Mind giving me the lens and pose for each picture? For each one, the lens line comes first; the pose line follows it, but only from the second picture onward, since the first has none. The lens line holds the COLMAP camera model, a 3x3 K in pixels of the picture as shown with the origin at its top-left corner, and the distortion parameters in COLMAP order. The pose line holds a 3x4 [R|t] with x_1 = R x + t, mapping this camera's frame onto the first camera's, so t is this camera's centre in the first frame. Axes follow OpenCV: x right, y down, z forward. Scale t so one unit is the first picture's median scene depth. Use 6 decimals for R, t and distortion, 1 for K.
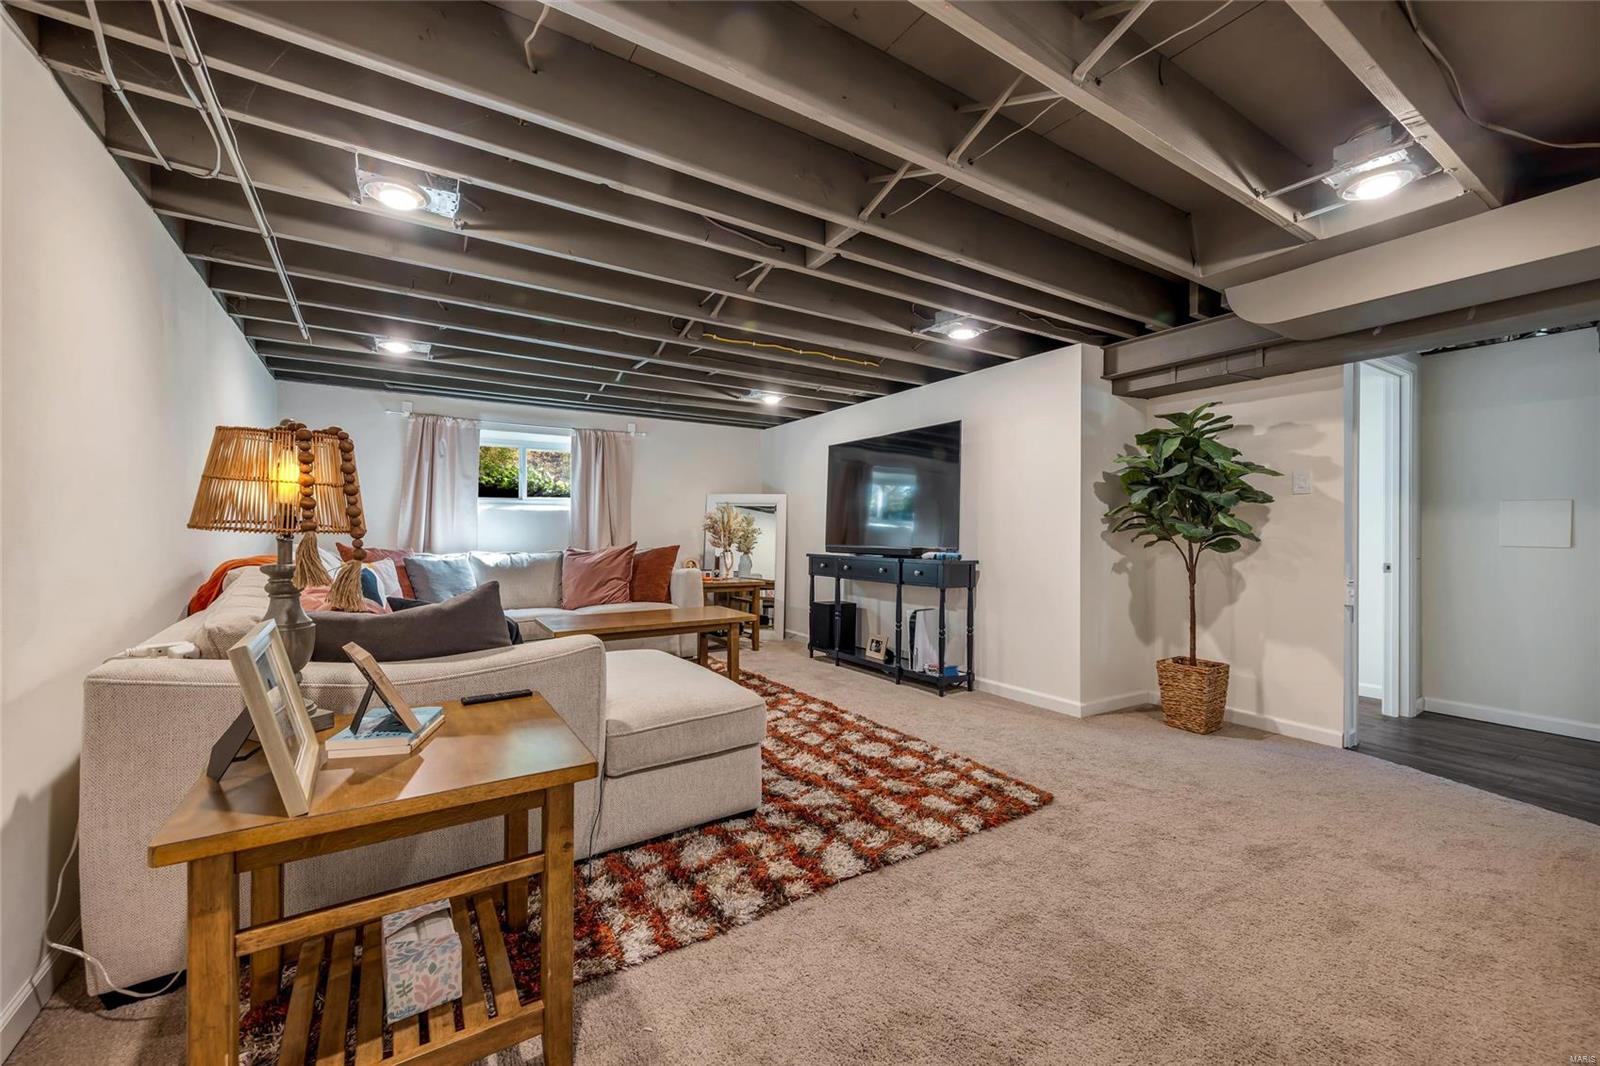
lens RADIAL K [[632.9, 0, 806.4], [0, 632.9, 532.6], [0, 0, 1]] dist [0.004293, -0.000228]
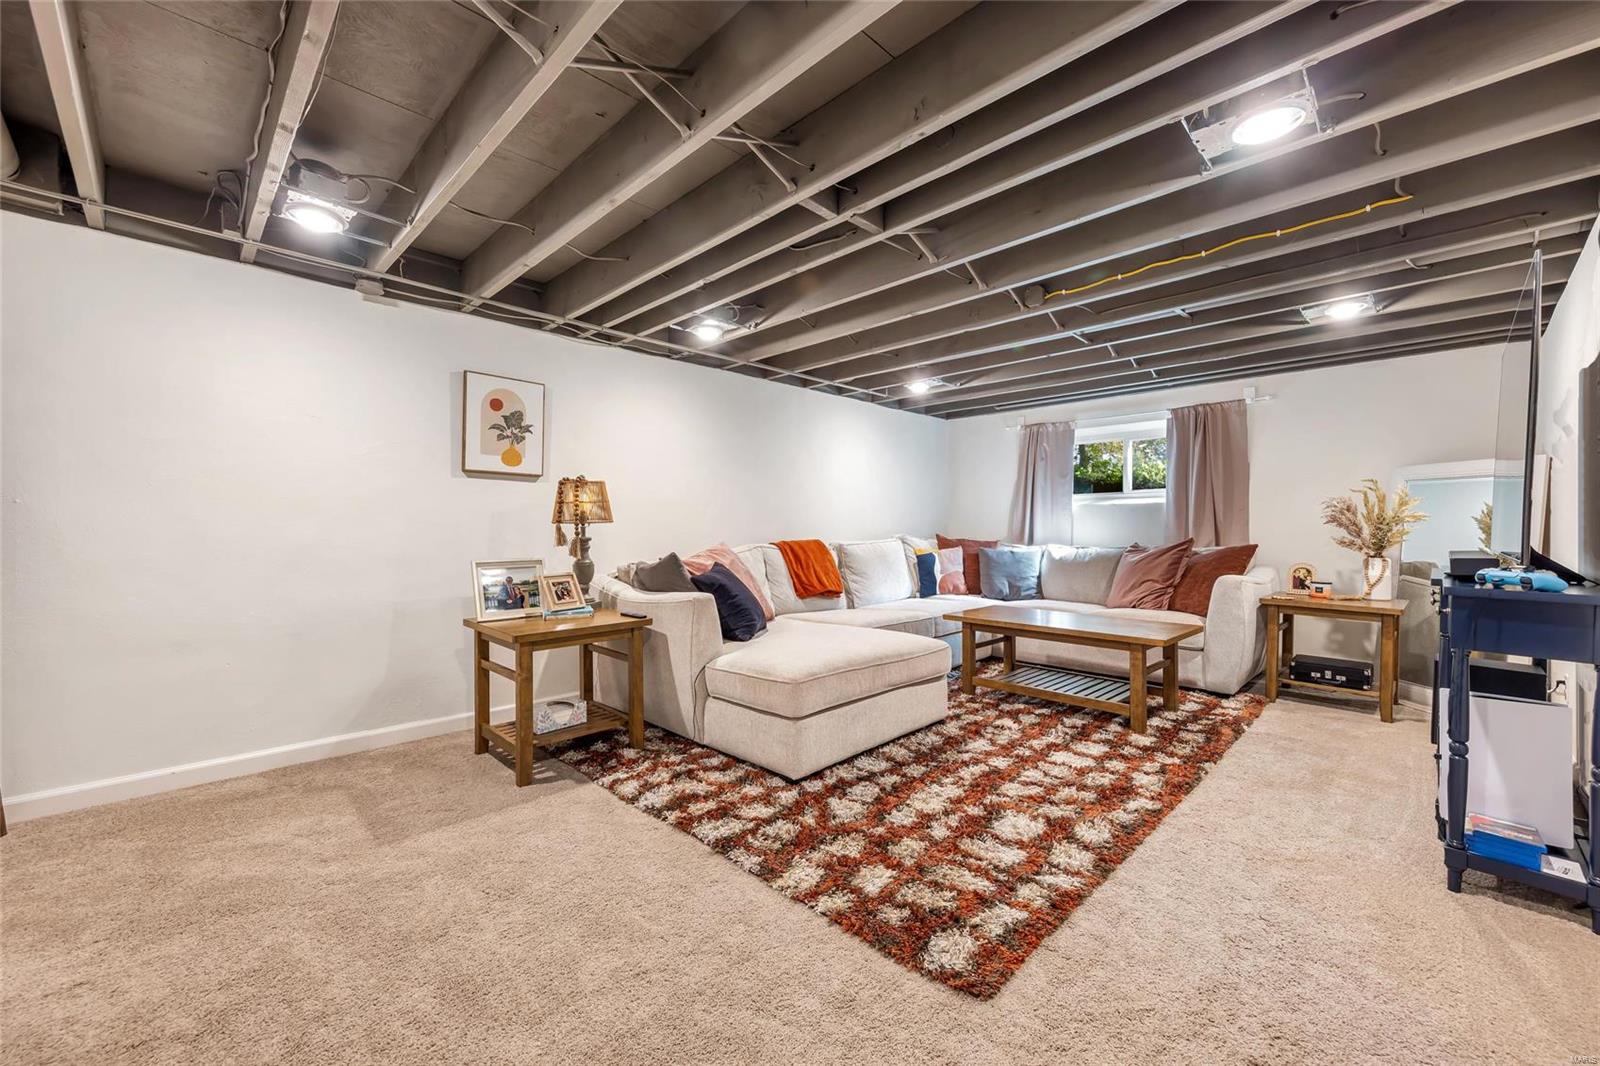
lens RADIAL K [[632.9, 0, 806.4], [0, 632.9, 532.6], [0, 0, 1]] dist [0.004293, -0.000228]
pose [[0.205306, 0.010328, -0.978643, 0.797263], [-0.005618, 0.999940, 0.009374, 0.003513], [0.978682, 0.003573, 0.205352, 0.649489]]
